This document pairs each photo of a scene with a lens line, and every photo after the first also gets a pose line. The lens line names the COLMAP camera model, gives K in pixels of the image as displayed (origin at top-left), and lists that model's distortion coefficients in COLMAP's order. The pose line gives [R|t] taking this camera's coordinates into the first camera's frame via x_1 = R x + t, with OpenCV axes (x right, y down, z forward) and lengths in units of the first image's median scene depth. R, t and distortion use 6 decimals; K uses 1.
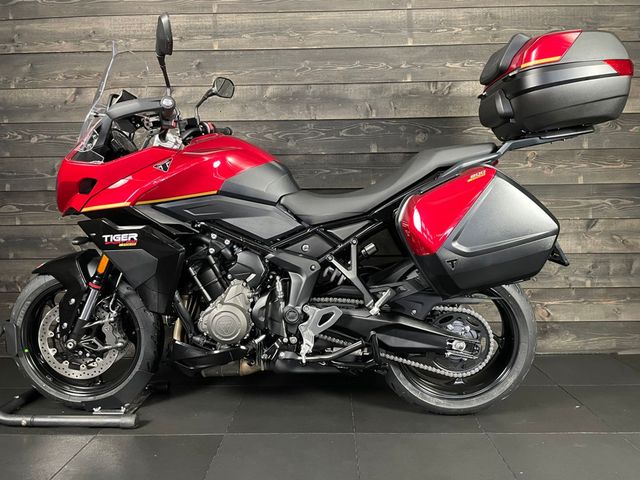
lens RADIAL K [[479.8, 0, 322.4], [0, 479.8, 240.4], [0, 0, 1]] dist [0.084642, -0.108358]
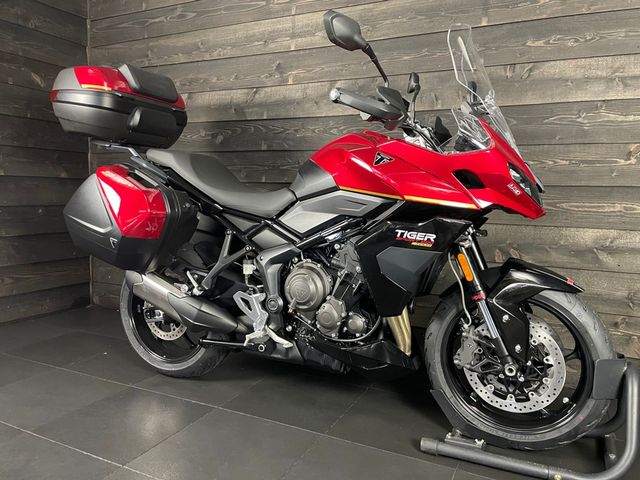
lens RADIAL K [[476.3, 0, 326.4], [0, 476.3, 239.8], [0, 0, 1]] dist [0.080996, -0.098014]
pose [[0.911180, 0.073537, -0.405393, 0.420462], [-0.062593, 0.997229, 0.040207, -0.039486], [0.407226, -0.011261, 0.913258, 0.100282]]
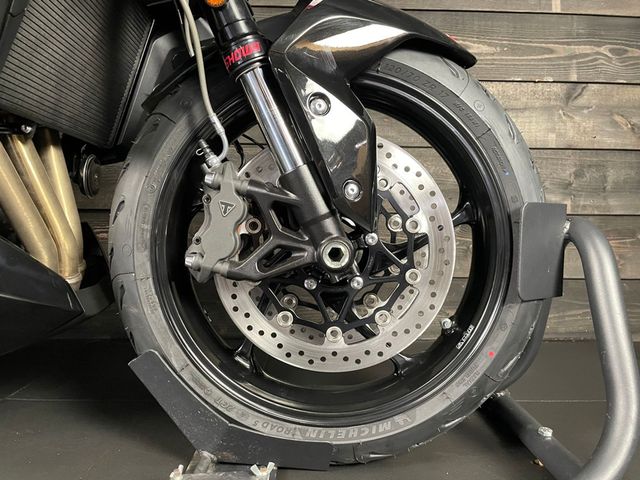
lens RADIAL K [[479.8, 0, 322.4], [0, 479.8, 240.4], [0, 0, 1]] dist [0.084642, -0.108358]
pose [[0.998837, 0.023310, 0.042216, 0.367553], [-0.023020, 0.999708, -0.007322, 0.192821], [-0.042374, 0.006342, 0.999082, 0.685441]]
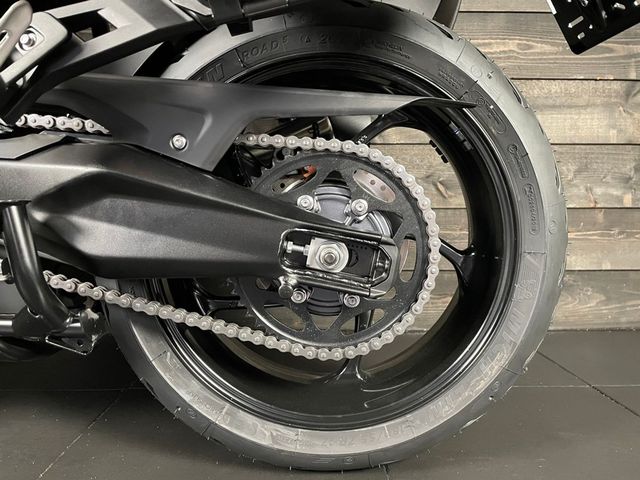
lens RADIAL K [[479.8, 0, 322.4], [0, 479.8, 240.4], [0, 0, 1]] dist [0.084642, -0.108358]
pose [[0.998913, 0.009339, 0.045679, 0.253334], [-0.008994, 0.999930, -0.007736, 0.201126], [-0.045748, 0.007317, 0.998926, 0.666076]]
